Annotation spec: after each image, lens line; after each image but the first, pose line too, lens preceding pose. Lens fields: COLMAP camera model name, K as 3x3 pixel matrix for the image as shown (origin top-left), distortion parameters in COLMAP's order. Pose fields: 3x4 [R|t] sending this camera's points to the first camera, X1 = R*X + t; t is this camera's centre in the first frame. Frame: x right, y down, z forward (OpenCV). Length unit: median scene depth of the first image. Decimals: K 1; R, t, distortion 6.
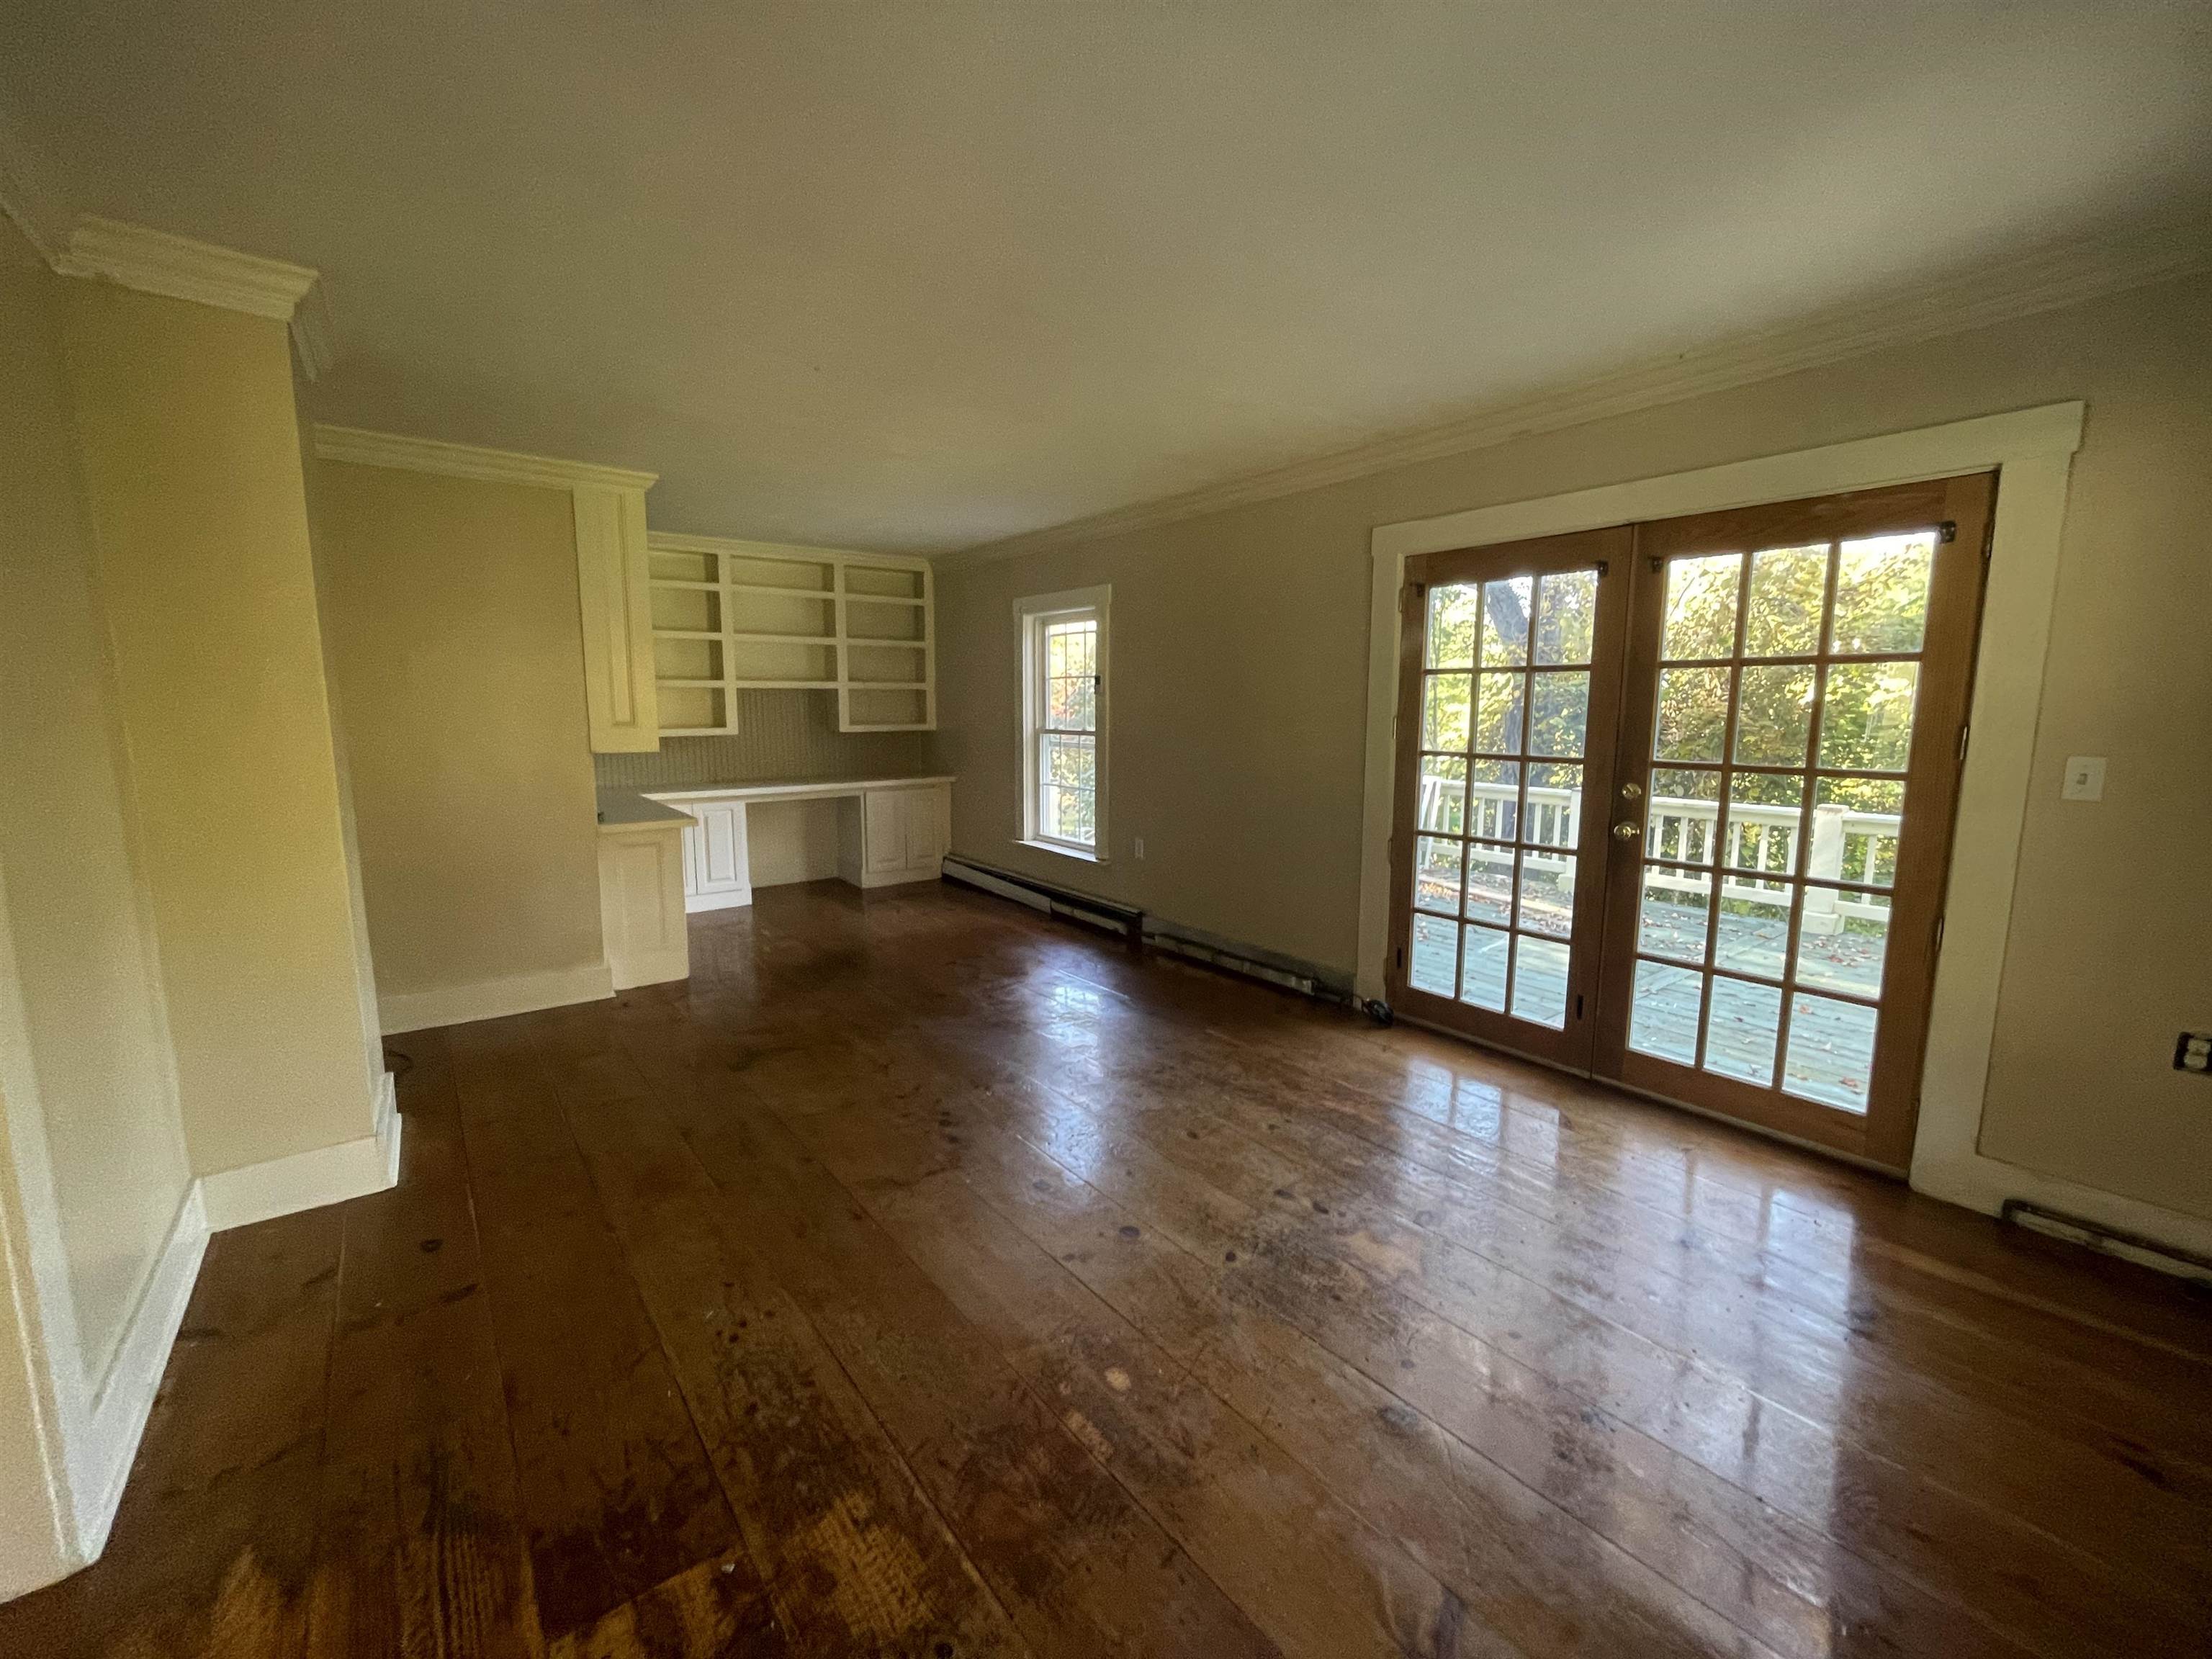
lens RADIAL K [[902.1, 0, 1102.4], [0, 902.1, 828.5], [0, 0, 1]] dist [-0.000639, -0.000001]
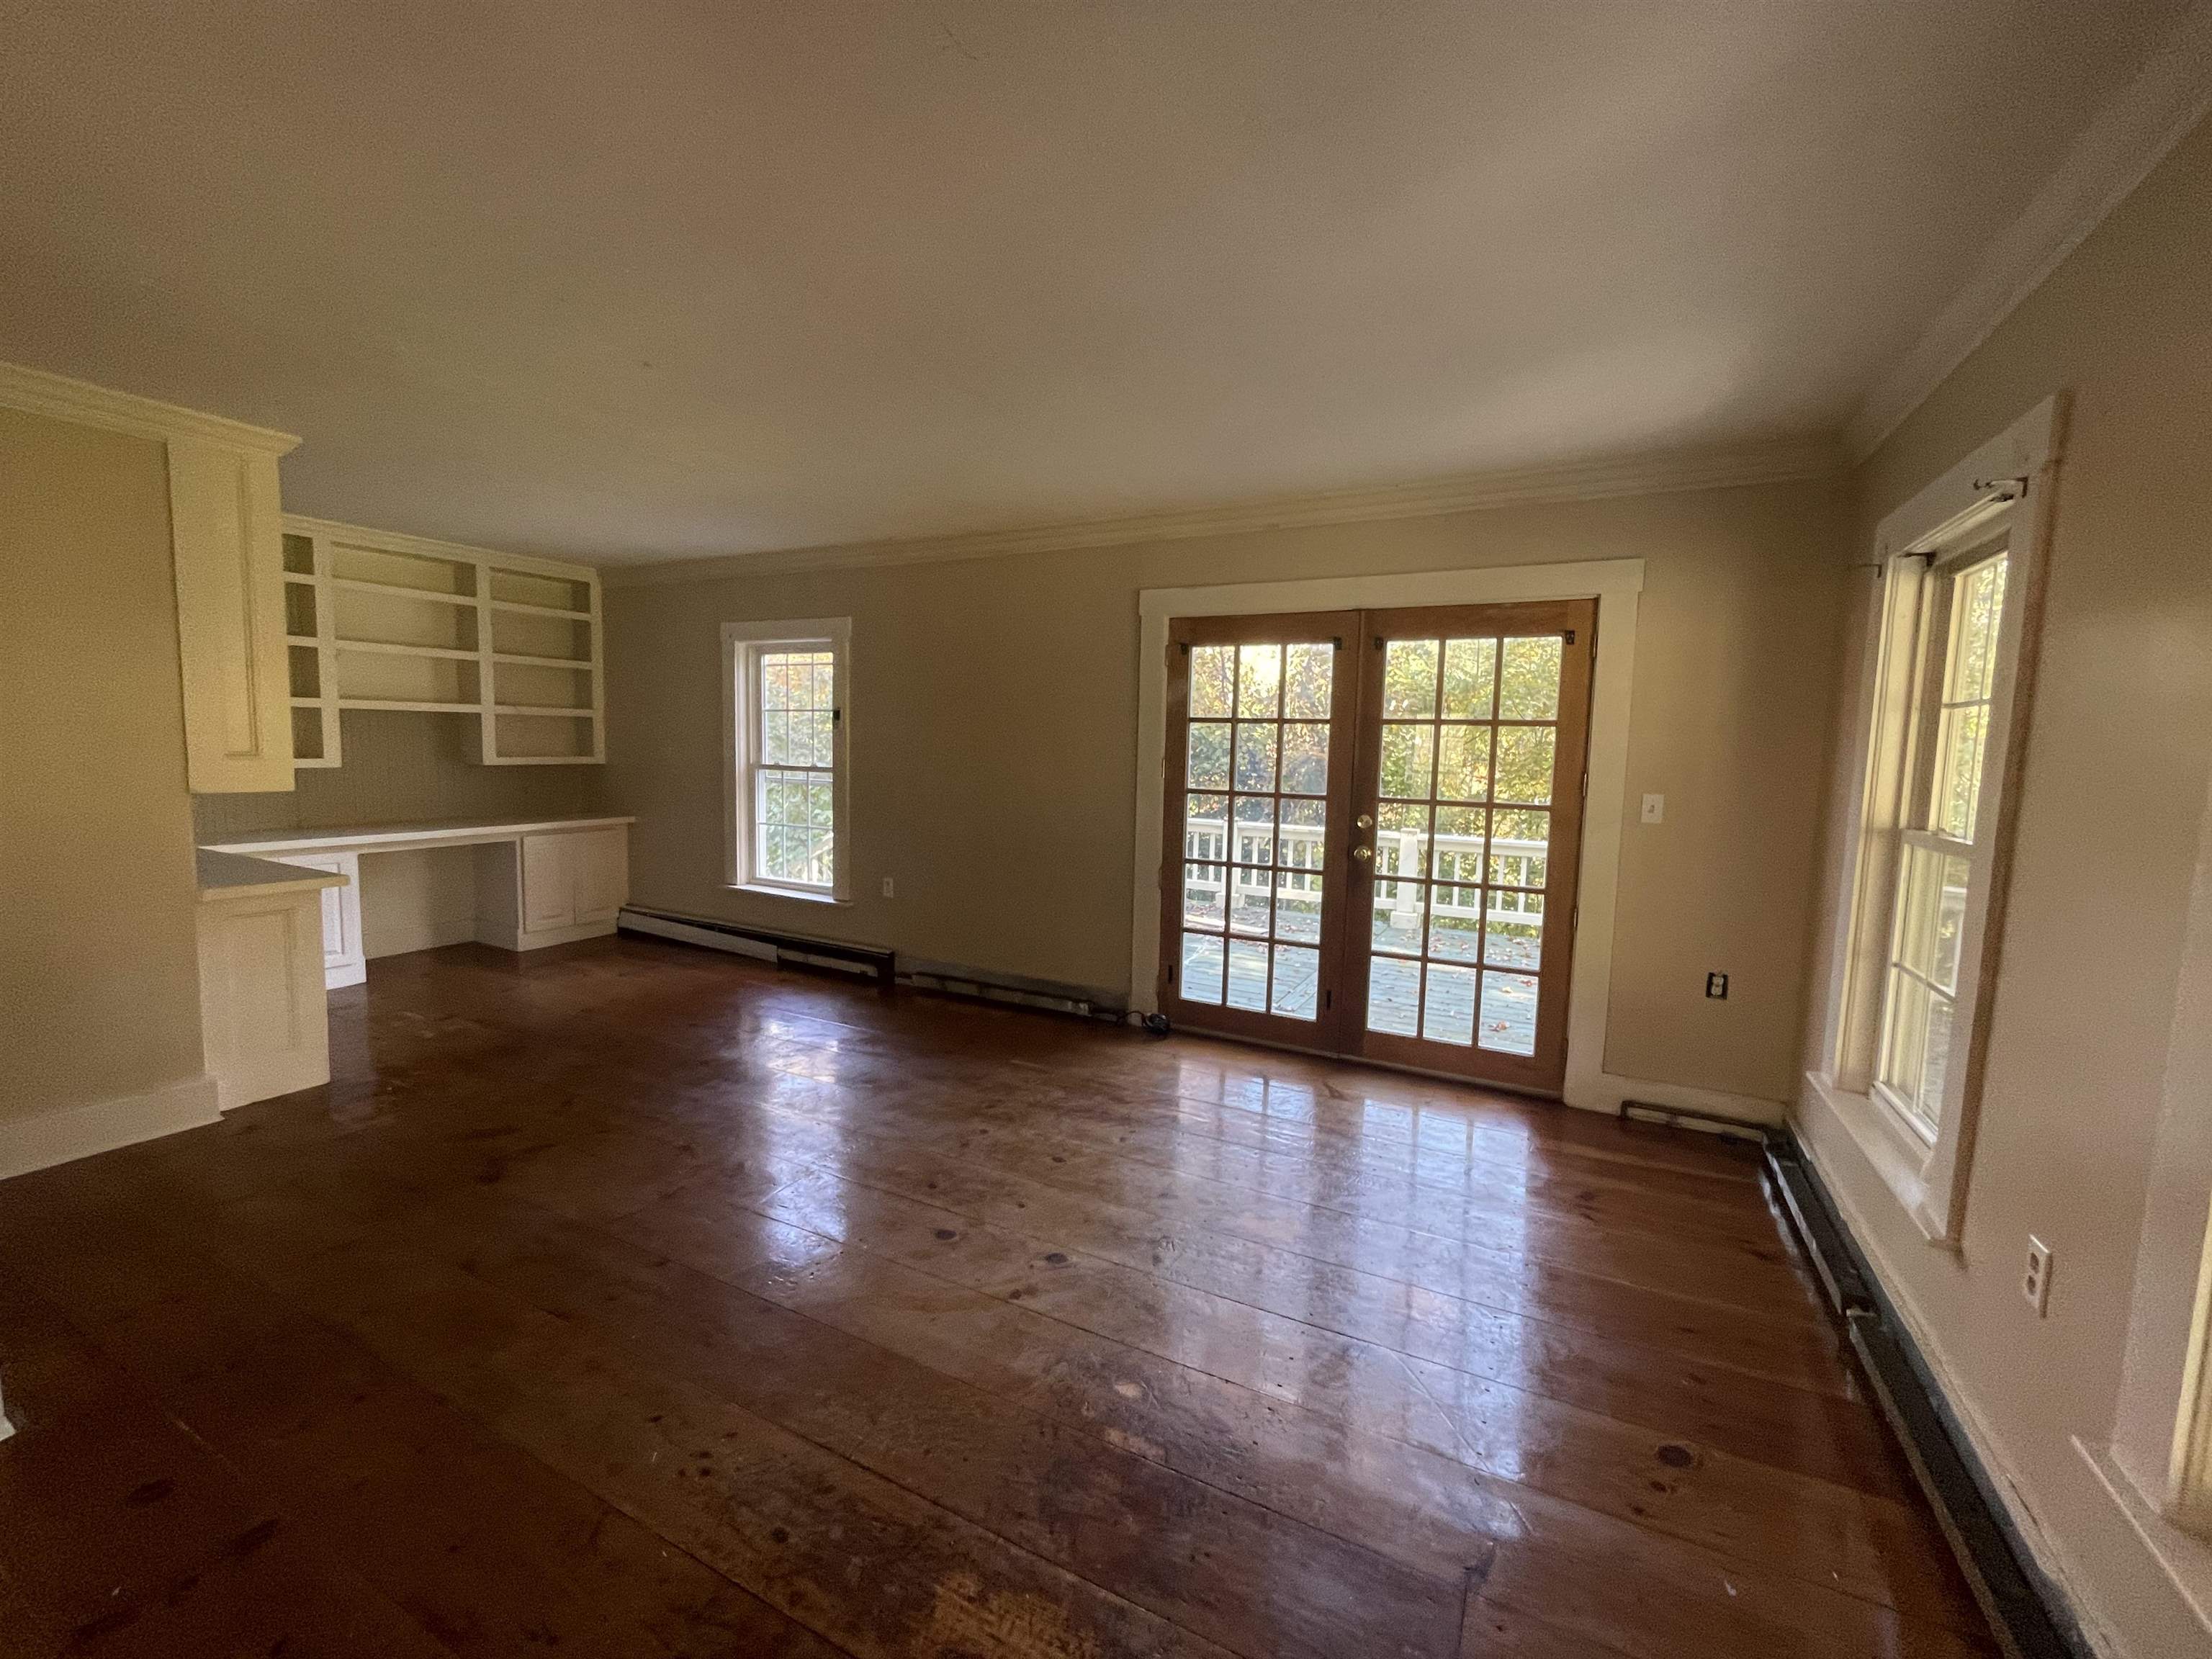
lens RADIAL K [[902.1, 0, 1104.3], [0, 902.1, 829.5], [0, 0, 1]] dist [-0.000639, -0.000001]
pose [[0.906805, -0.020820, 0.421035, -0.223087], [0.035707, 0.998984, -0.027504, -0.007564], [-0.420035, 0.039974, 0.906627, 0.015670]]
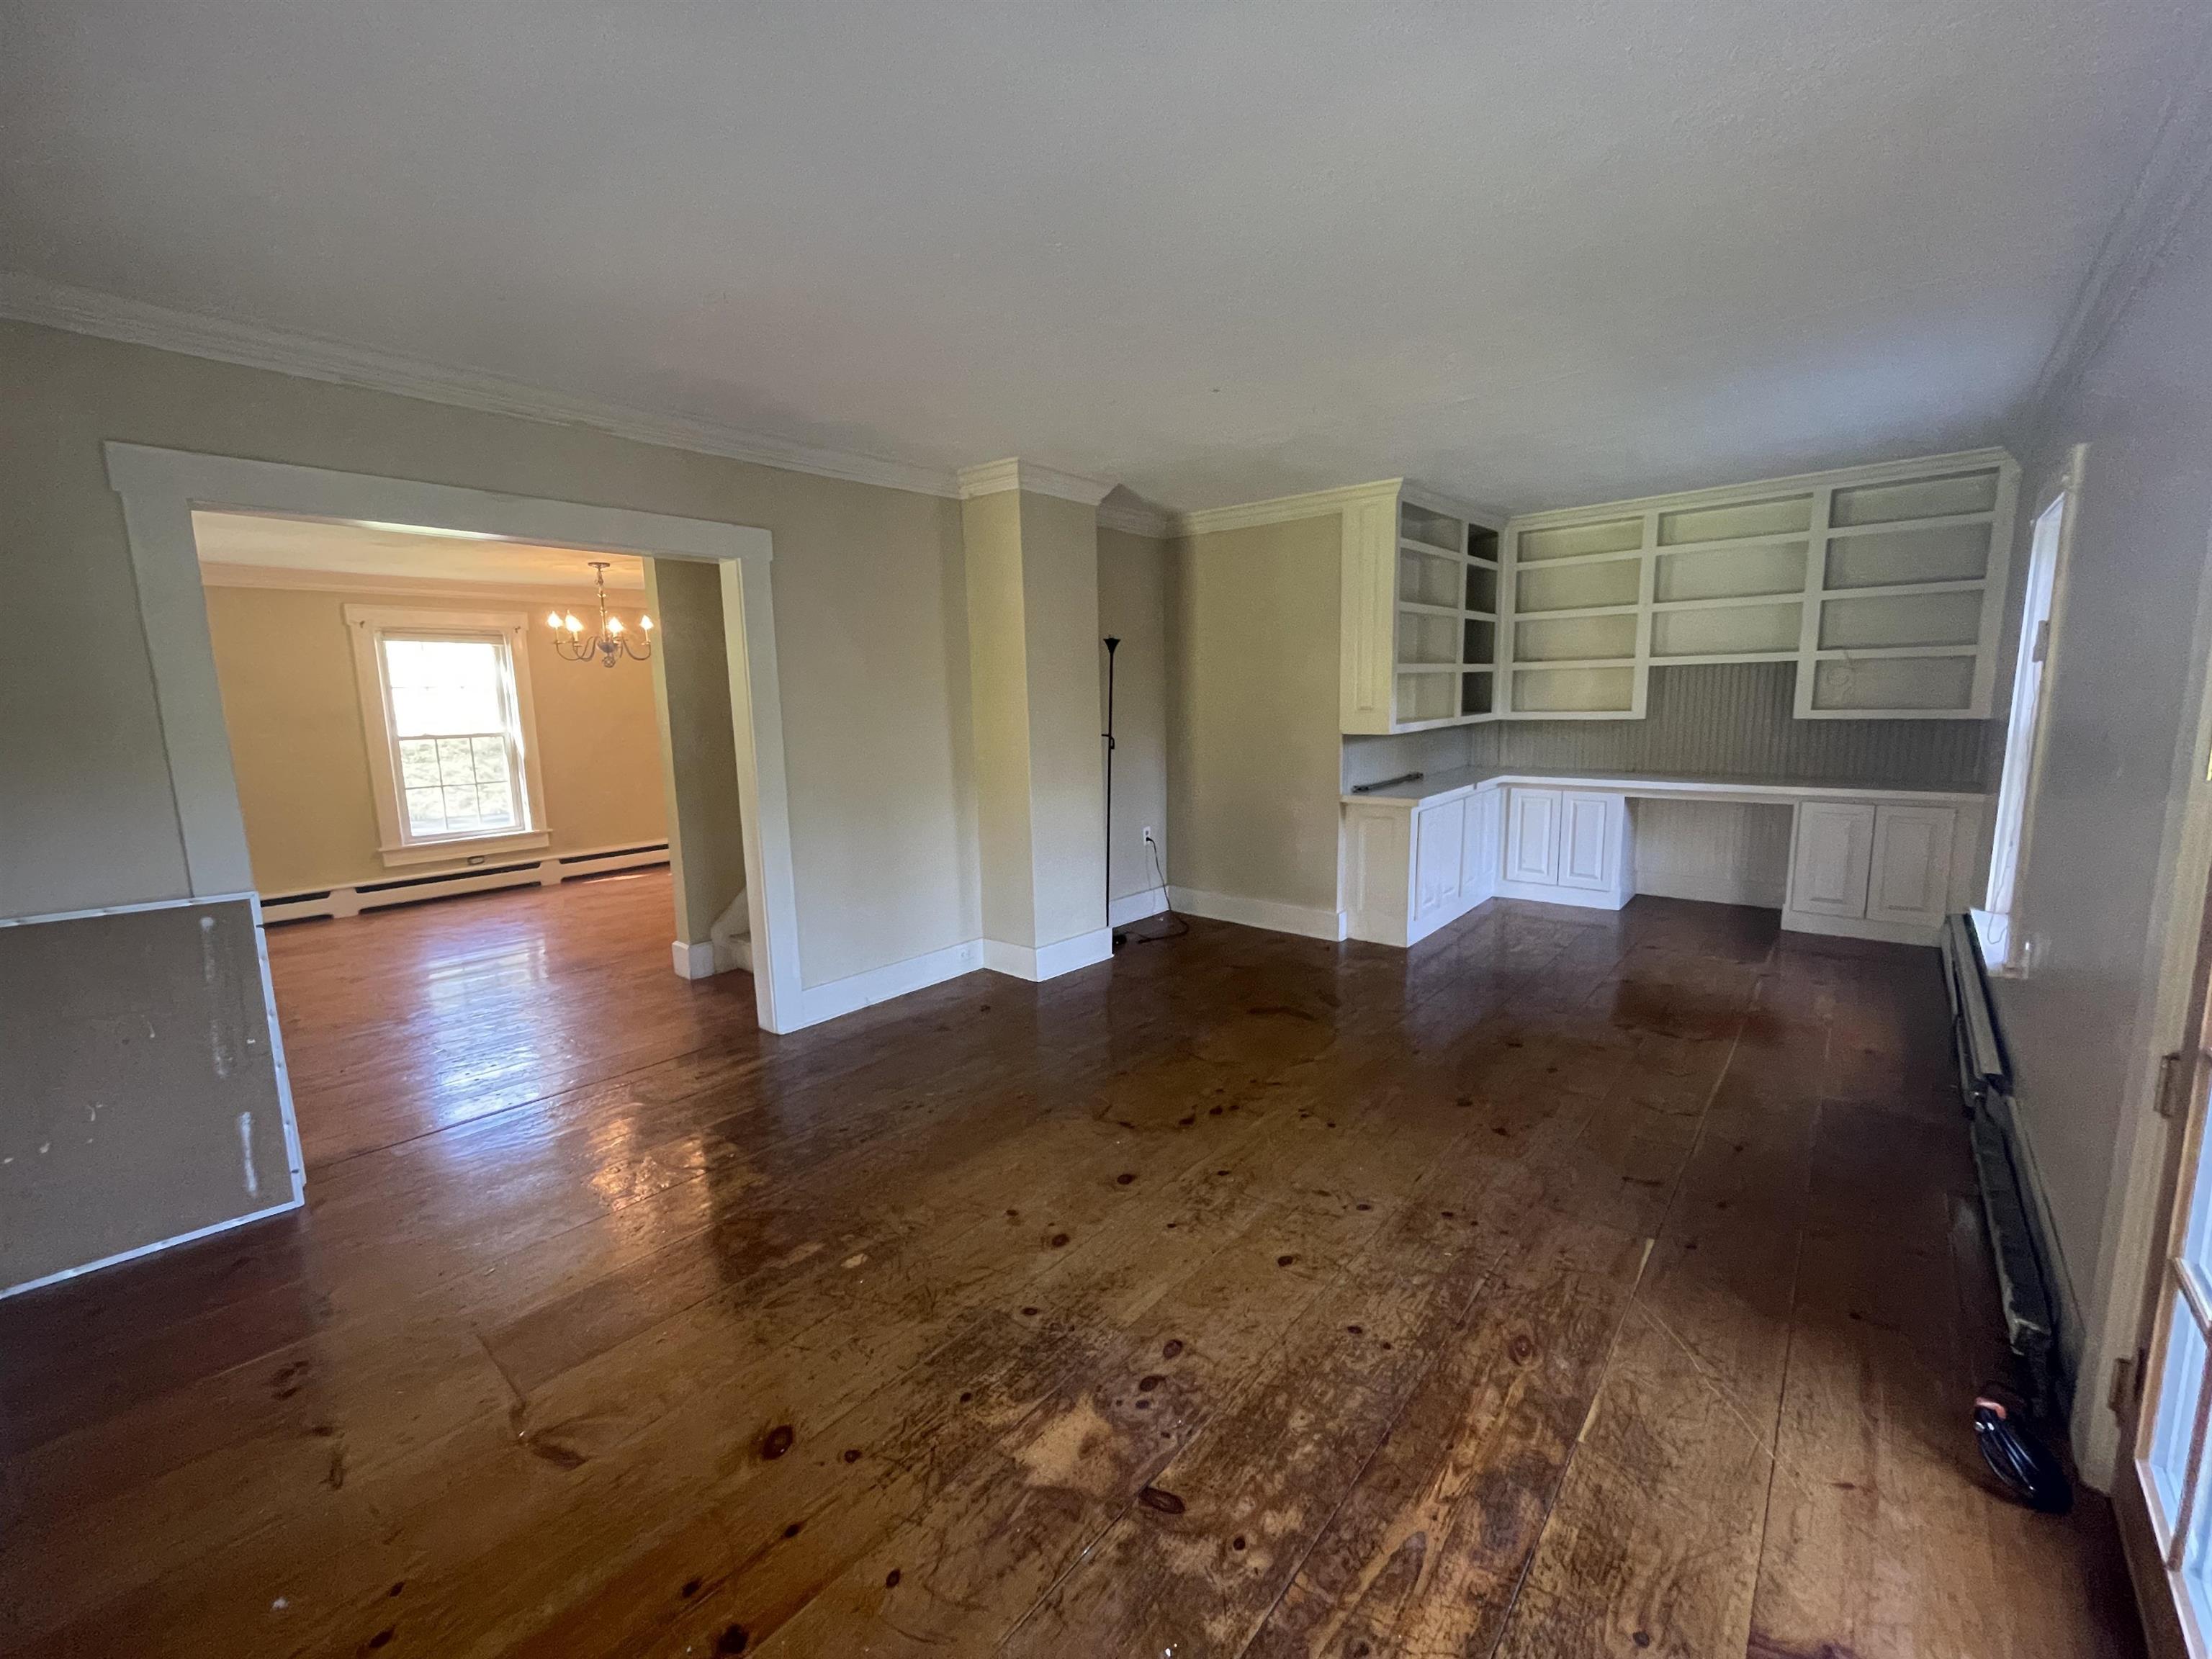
lens RADIAL K [[902.1, 0, 1105.1], [0, 902.1, 824.4], [0, 0, 1]] dist [-0.000639, -0.000001]
pose [[0.202568, 0.140876, -0.969082, 0.607419], [-0.112985, 0.986352, 0.119769, -0.082032], [0.972728, 0.085230, 0.215721, 0.518446]]
